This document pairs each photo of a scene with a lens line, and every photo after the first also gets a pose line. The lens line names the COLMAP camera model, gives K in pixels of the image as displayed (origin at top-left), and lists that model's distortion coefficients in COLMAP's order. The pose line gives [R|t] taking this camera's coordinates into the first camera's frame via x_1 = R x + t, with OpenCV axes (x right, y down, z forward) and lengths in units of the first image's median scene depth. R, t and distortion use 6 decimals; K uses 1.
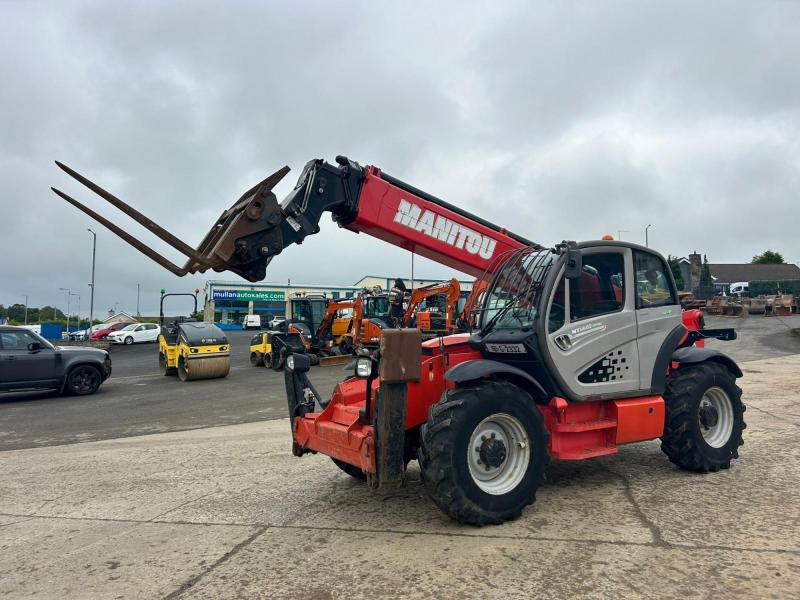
lens RADIAL K [[602.0, 0, 404.1], [0, 602.0, 298.0], [0, 0, 1]] dist [0.061152, -0.066584]
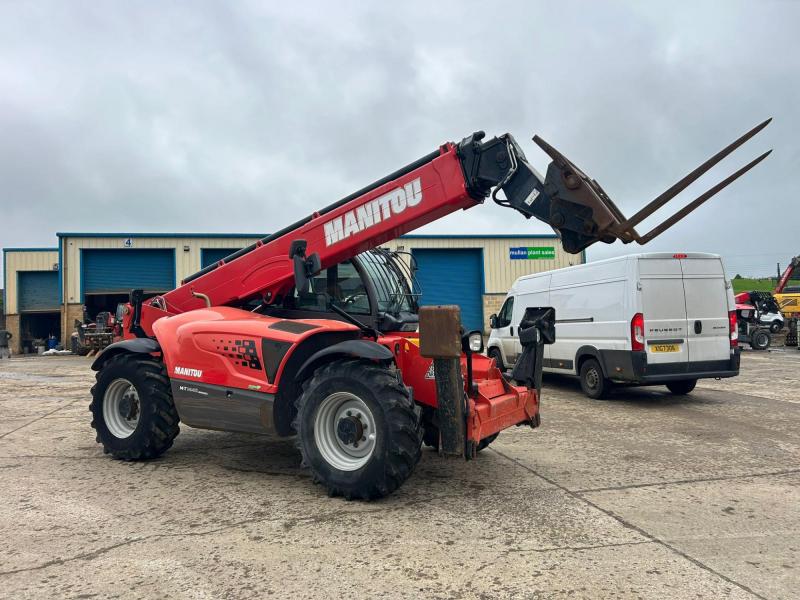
lens RADIAL K [[602.0, 0, 405.5], [0, 602.0, 294.1], [0, 0, 1]] dist [0.061152, -0.066584]
pose [[-0.460680, 0.068348, 0.884931, -0.931257], [-0.018936, 0.996047, -0.086787, 0.123382], [-0.887364, -0.056738, -0.457565, 1.576342]]
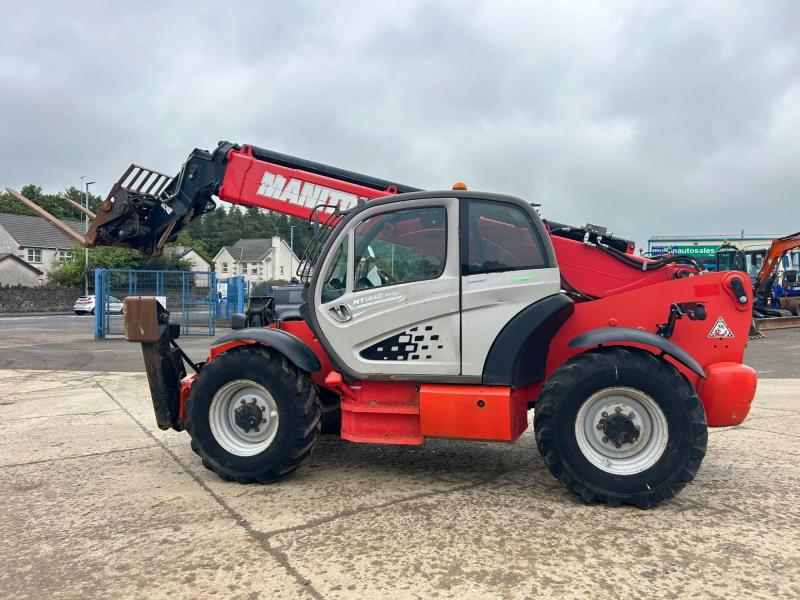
lens RADIAL K [[602.0, 0, 397.3], [0, 602.0, 304.0], [0, 0, 1]] dist [0.061152, -0.066584]
pose [[0.713031, 0.027226, -0.700604, 0.941640], [0.029099, 0.997236, 0.068369, 0.000282], [0.700529, -0.069136, 0.710268, 0.409384]]
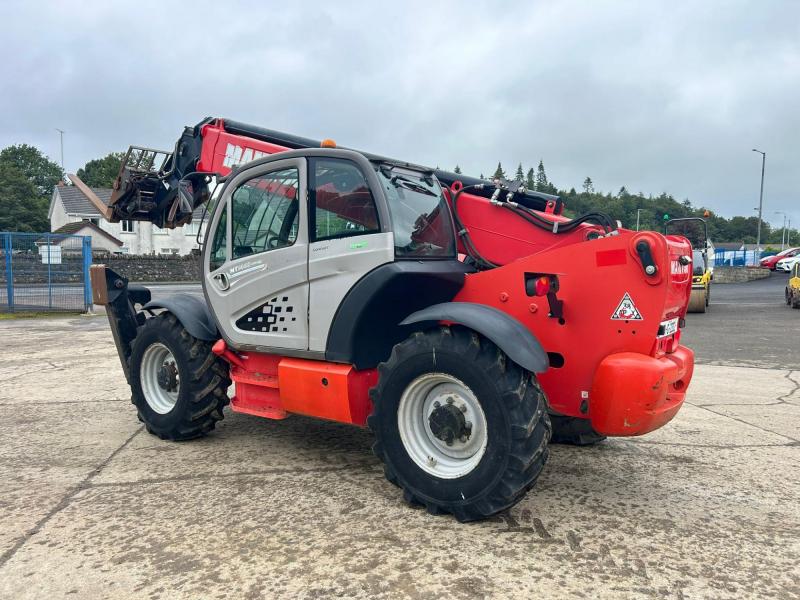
lens RADIAL K [[602.0, 0, 400.7], [0, 602.0, 305.8], [0, 0, 1]] dist [0.061152, -0.066584]
pose [[0.378086, 0.079629, -0.922340, 1.182955], [0.046217, 0.993428, 0.104712, 0.025894], [0.924616, -0.082218, 0.371921, 0.889559]]
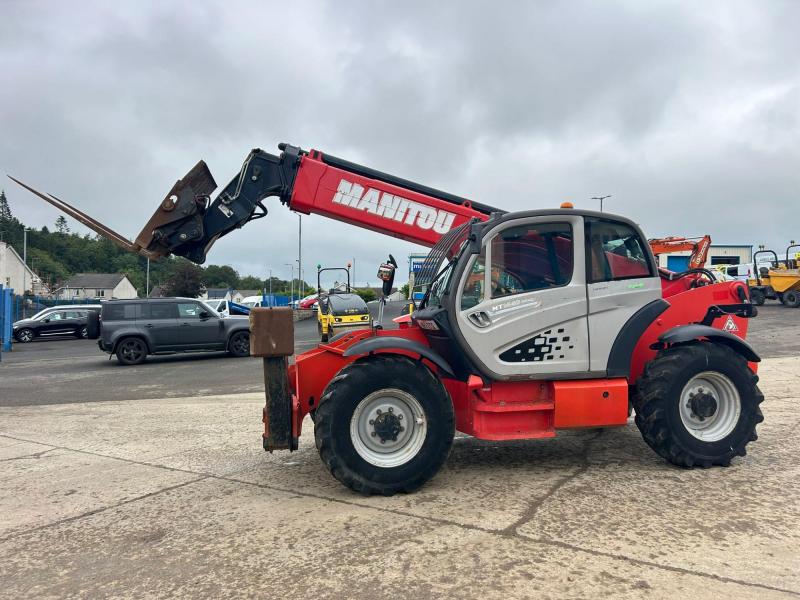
lens RADIAL K [[602.0, 0, 404.8], [0, 602.0, 296.3], [0, 0, 1]] dist [0.061152, -0.066584]
pose [[0.937831, -0.003142, -0.347077, 0.474792], [0.019890, 0.998802, 0.044703, -0.008545], [0.346521, -0.048827, 0.936771, 0.058511]]
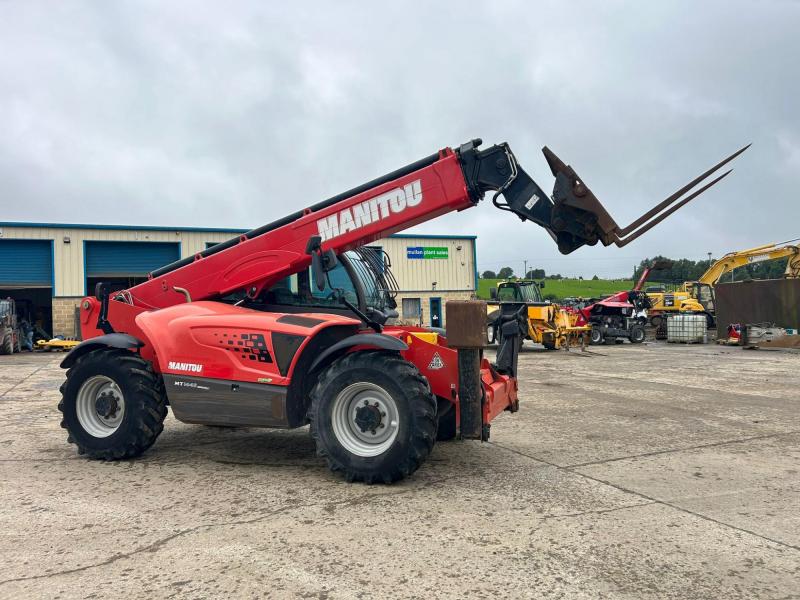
lens RADIAL K [[602.0, 0, 397.6], [0, 602.0, 299.3], [0, 0, 1]] dist [0.061152, -0.066584]
pose [[-0.617819, 0.055645, 0.784349, -0.861001], [-0.009025, 0.996925, -0.077835, 0.136109], [-0.786269, -0.055166, -0.615417, 1.786200]]
